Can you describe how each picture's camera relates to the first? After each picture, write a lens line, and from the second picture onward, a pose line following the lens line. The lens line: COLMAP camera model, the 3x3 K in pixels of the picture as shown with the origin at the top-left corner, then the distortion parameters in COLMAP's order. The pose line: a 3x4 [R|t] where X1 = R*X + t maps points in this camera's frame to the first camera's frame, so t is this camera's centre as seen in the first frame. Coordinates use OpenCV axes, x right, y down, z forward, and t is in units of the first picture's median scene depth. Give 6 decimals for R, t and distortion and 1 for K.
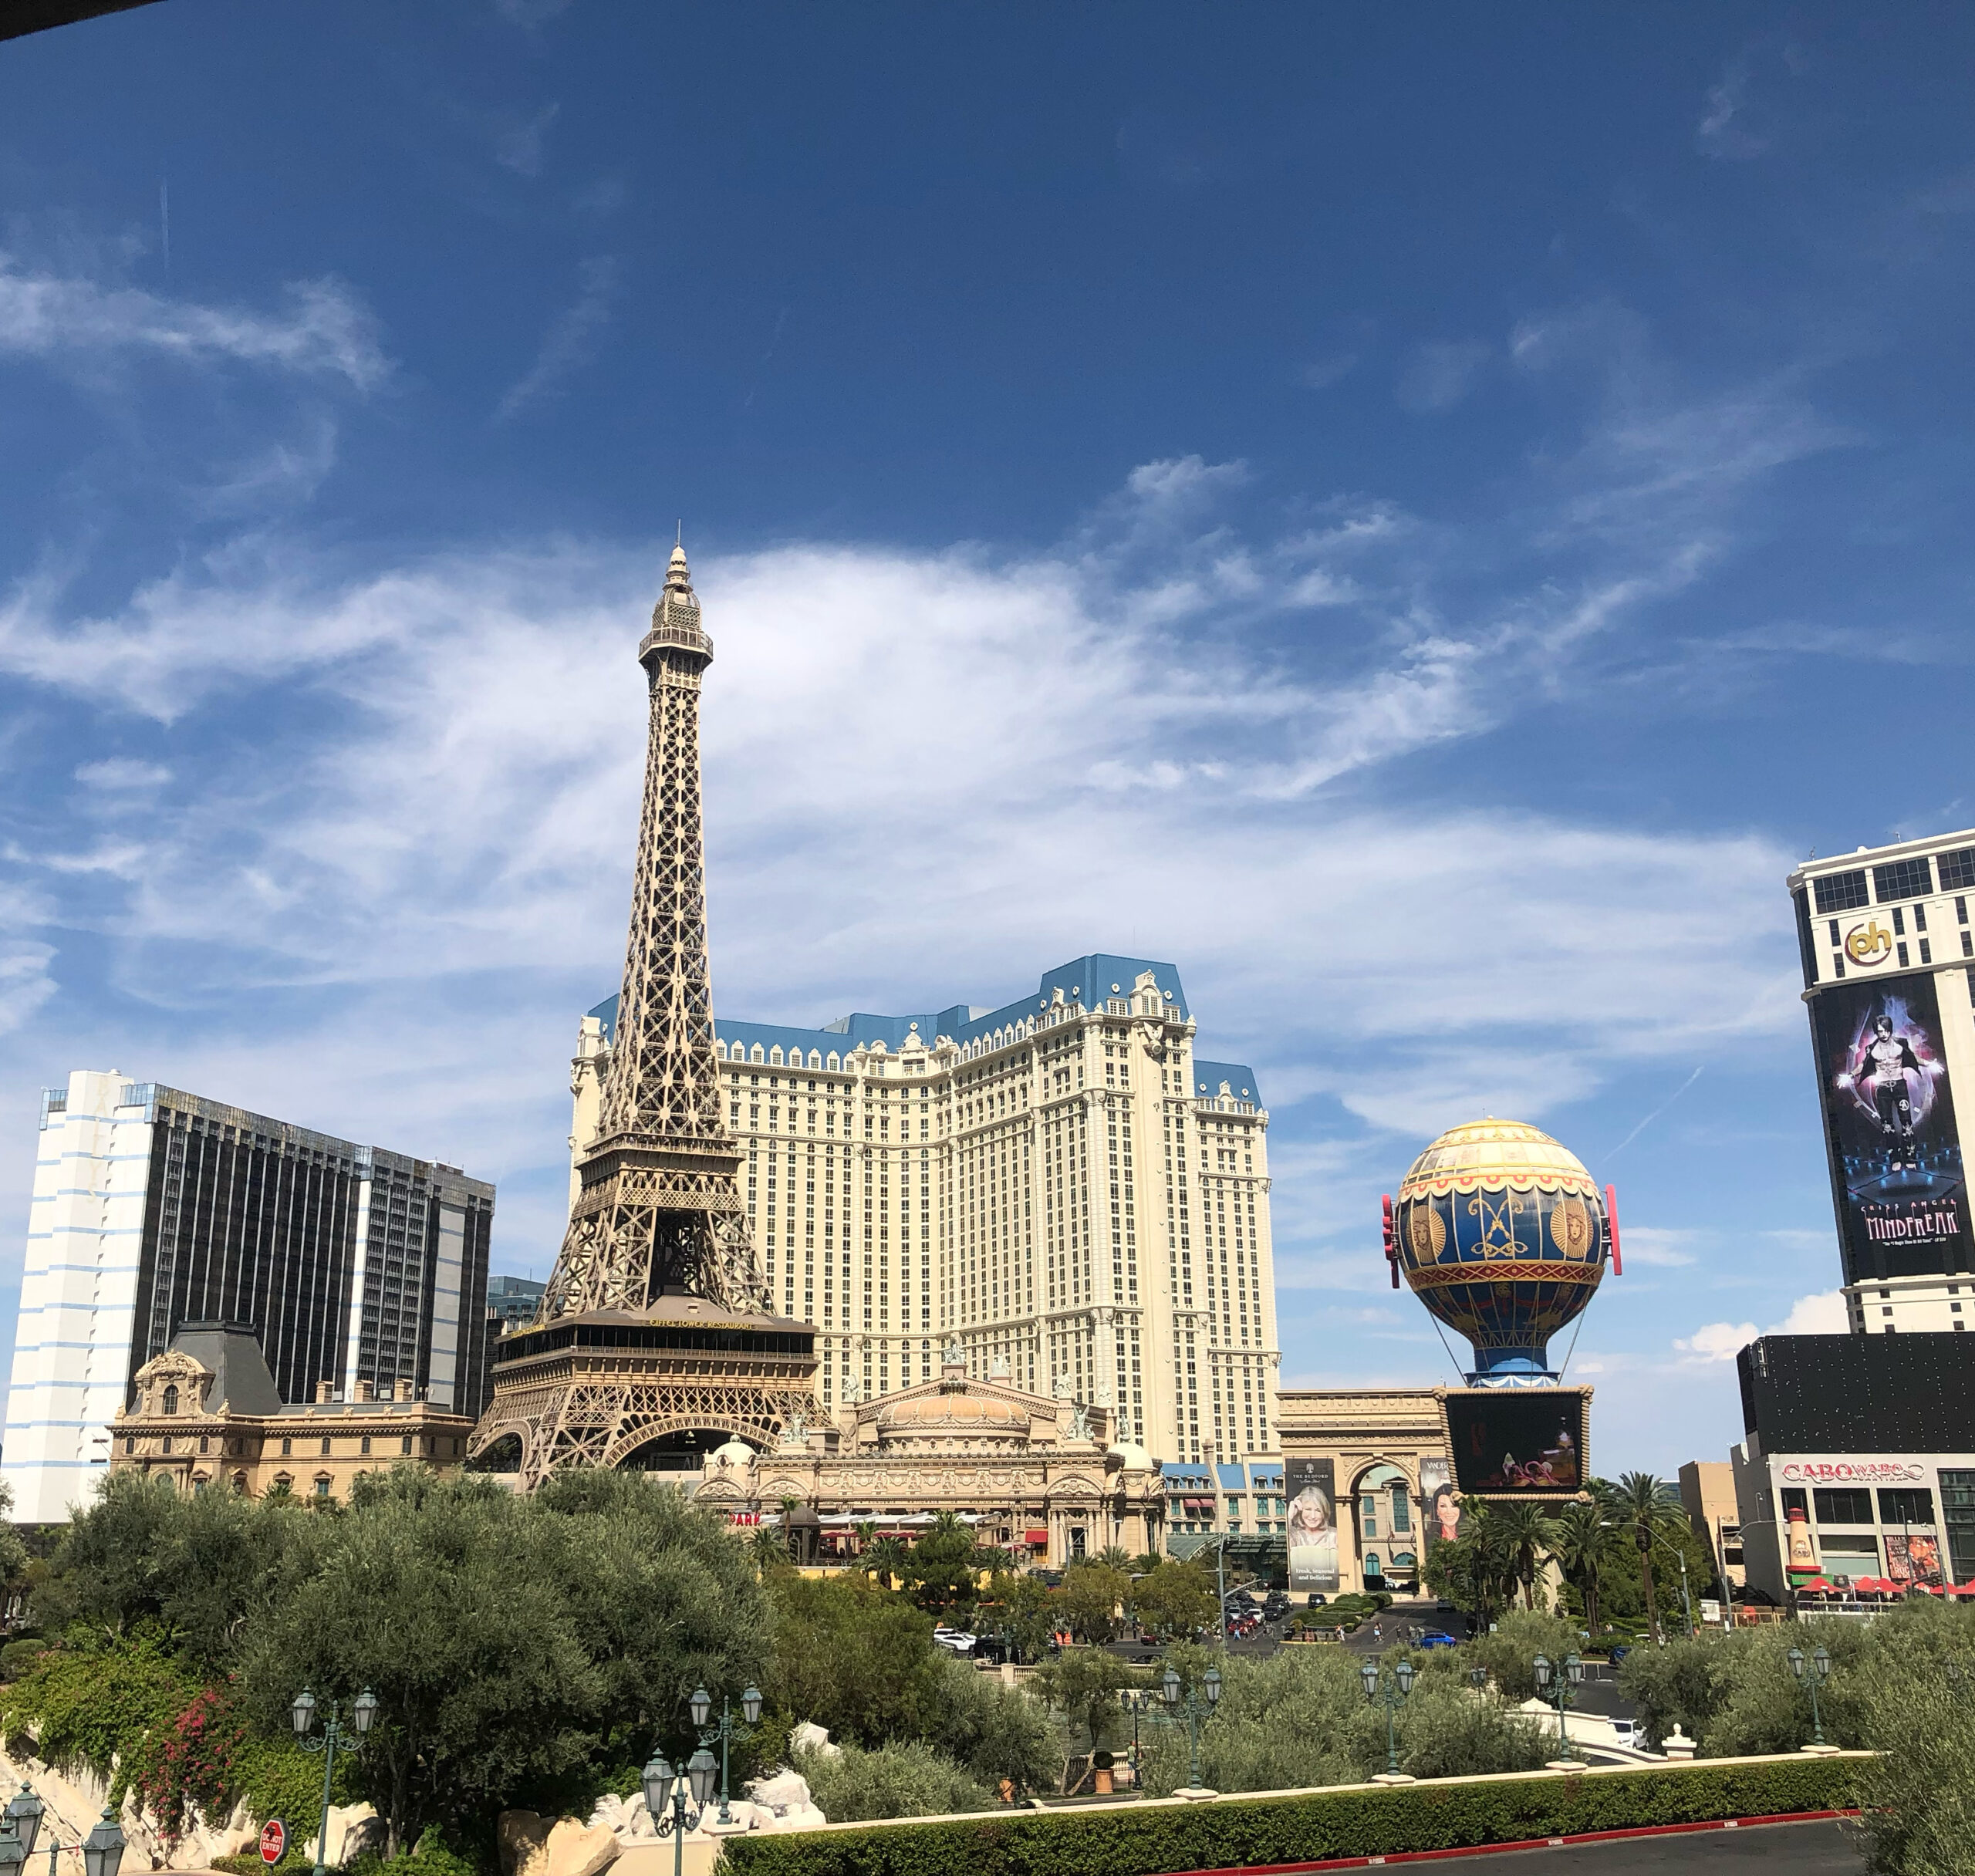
lens RADIAL K [[2072.5, 0, 891.9], [0, 2072.5, 886.3], [0, 0, 1]] dist [0.147710, -0.480461]
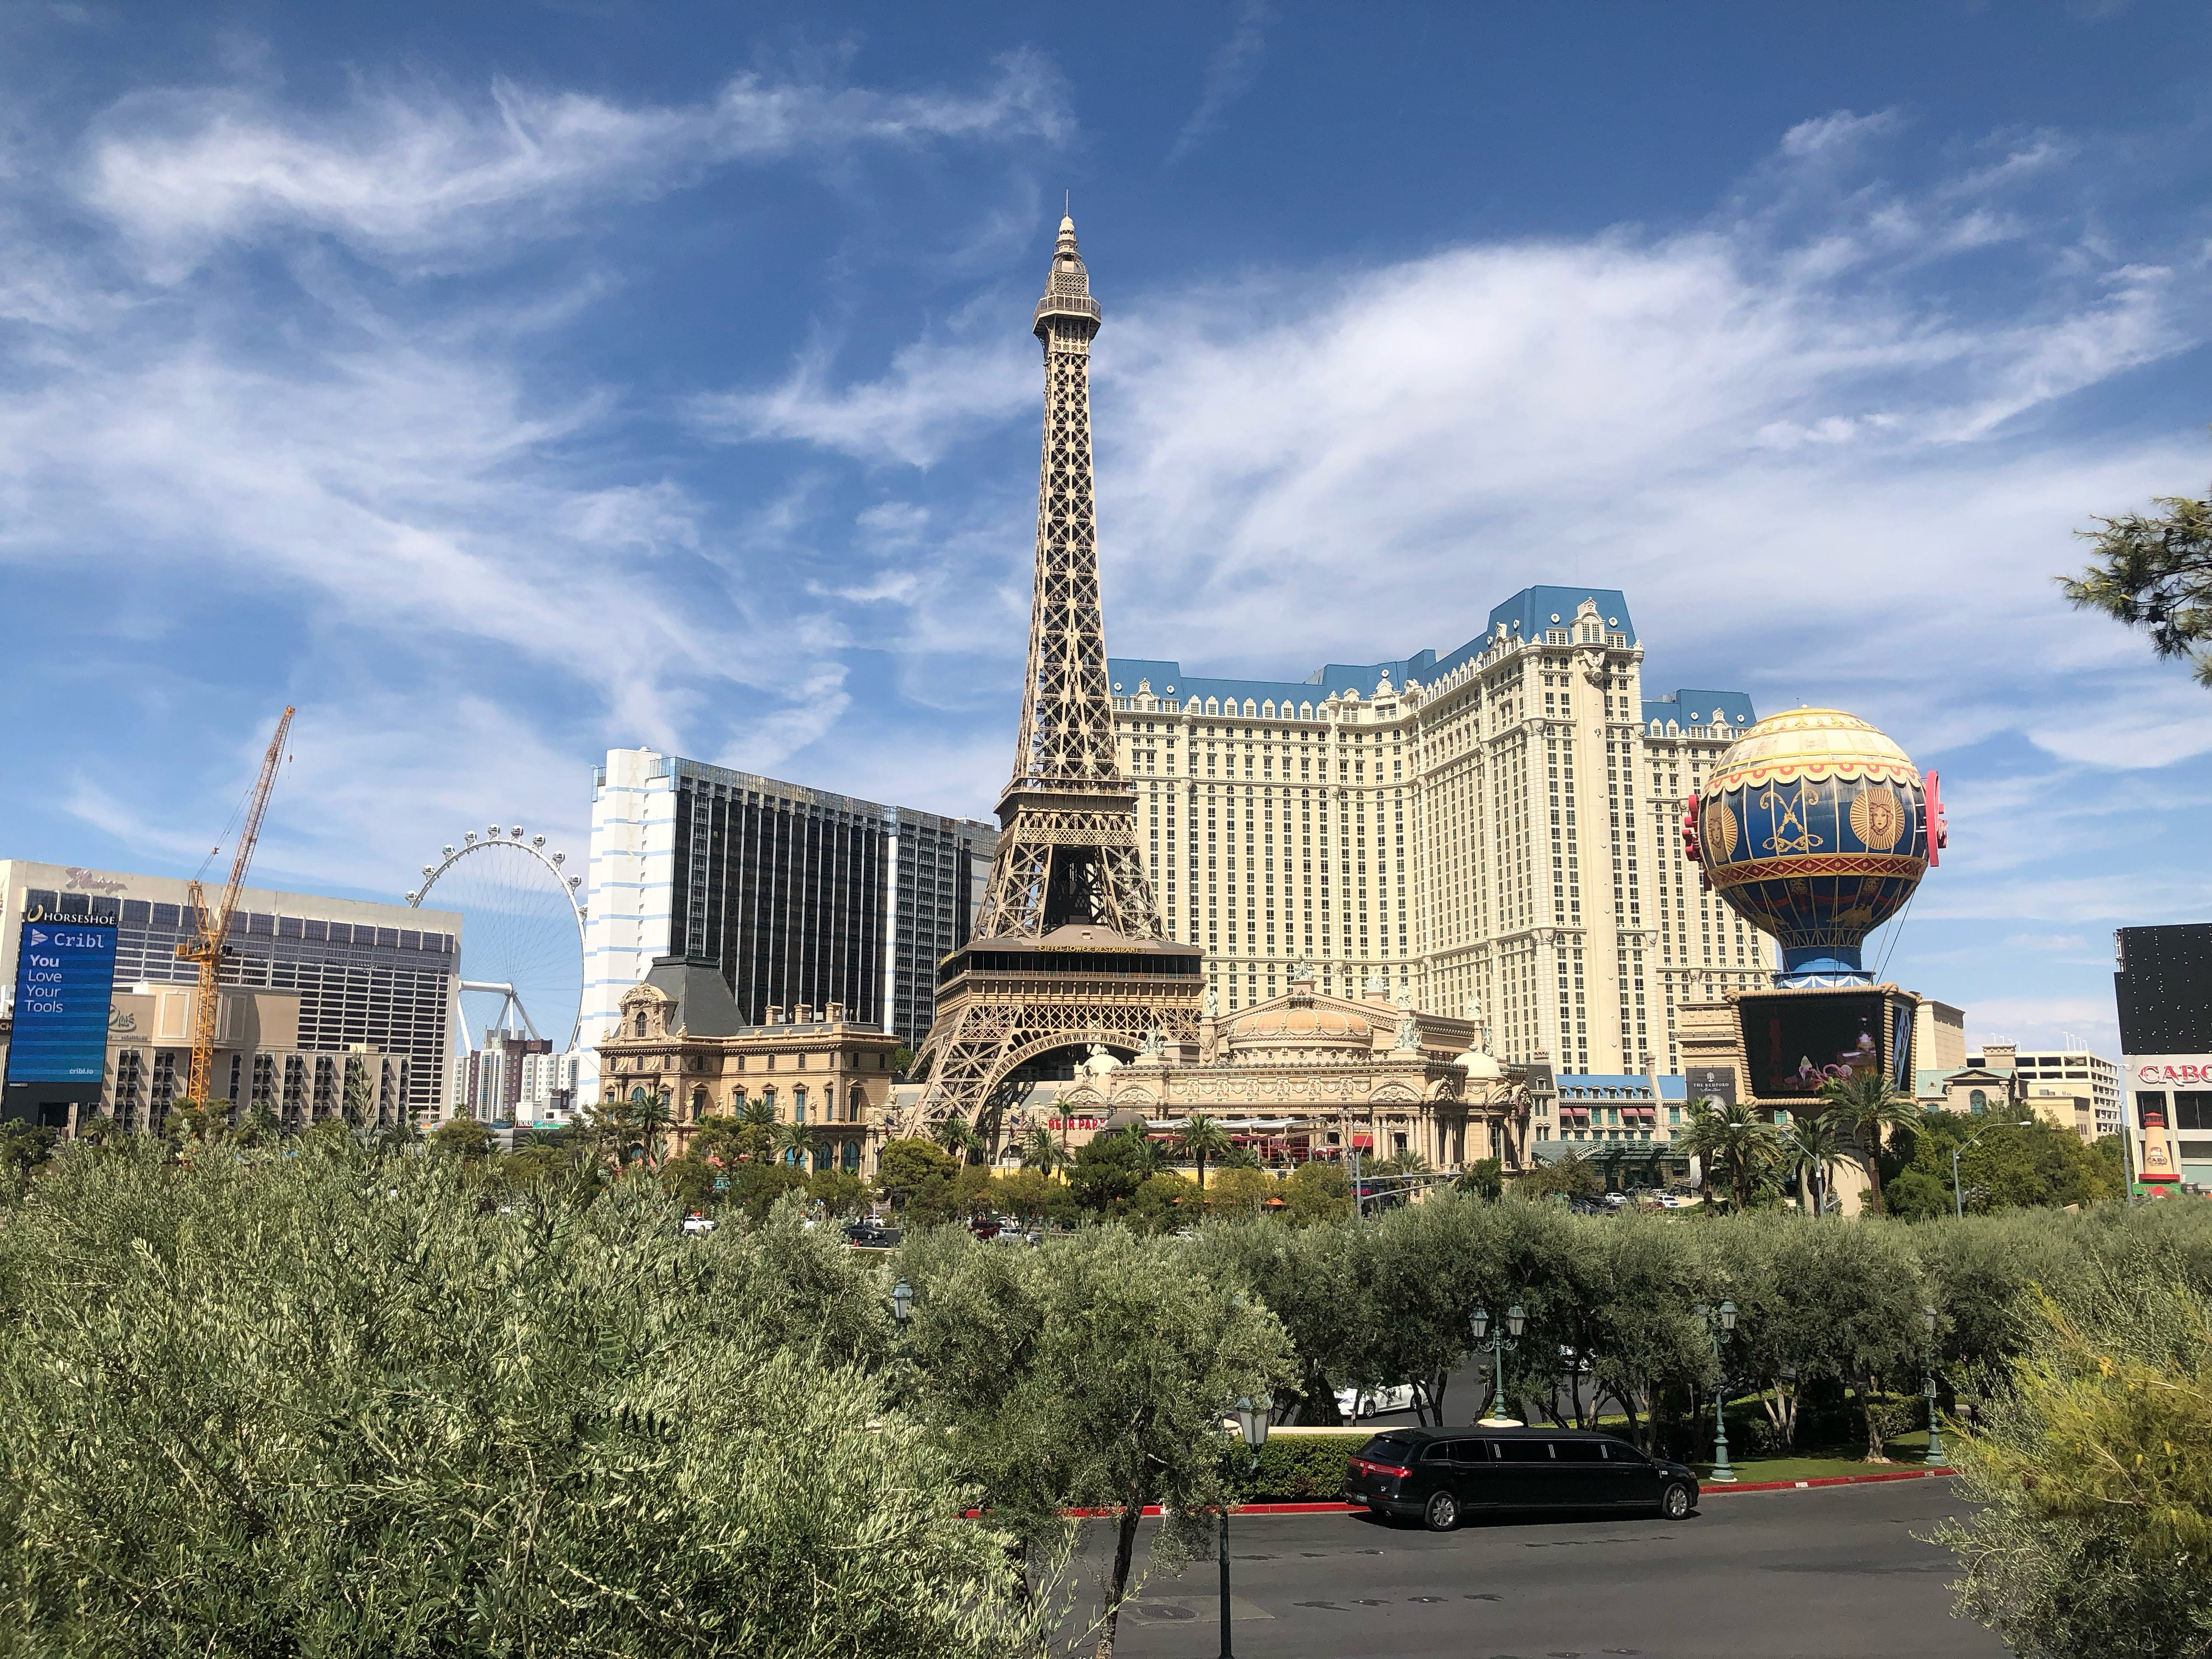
lens RADIAL K [[1834.9, 0, 1107.3], [0, 1834.9, 806.0], [0, 0, 1]] dist [0.168898, -0.468443]
pose [[0.966710, -0.044112, -0.252045, 0.126192], [0.073768, 0.991251, 0.109448, 0.026152], [0.245012, -0.124398, 0.961506, 0.077249]]
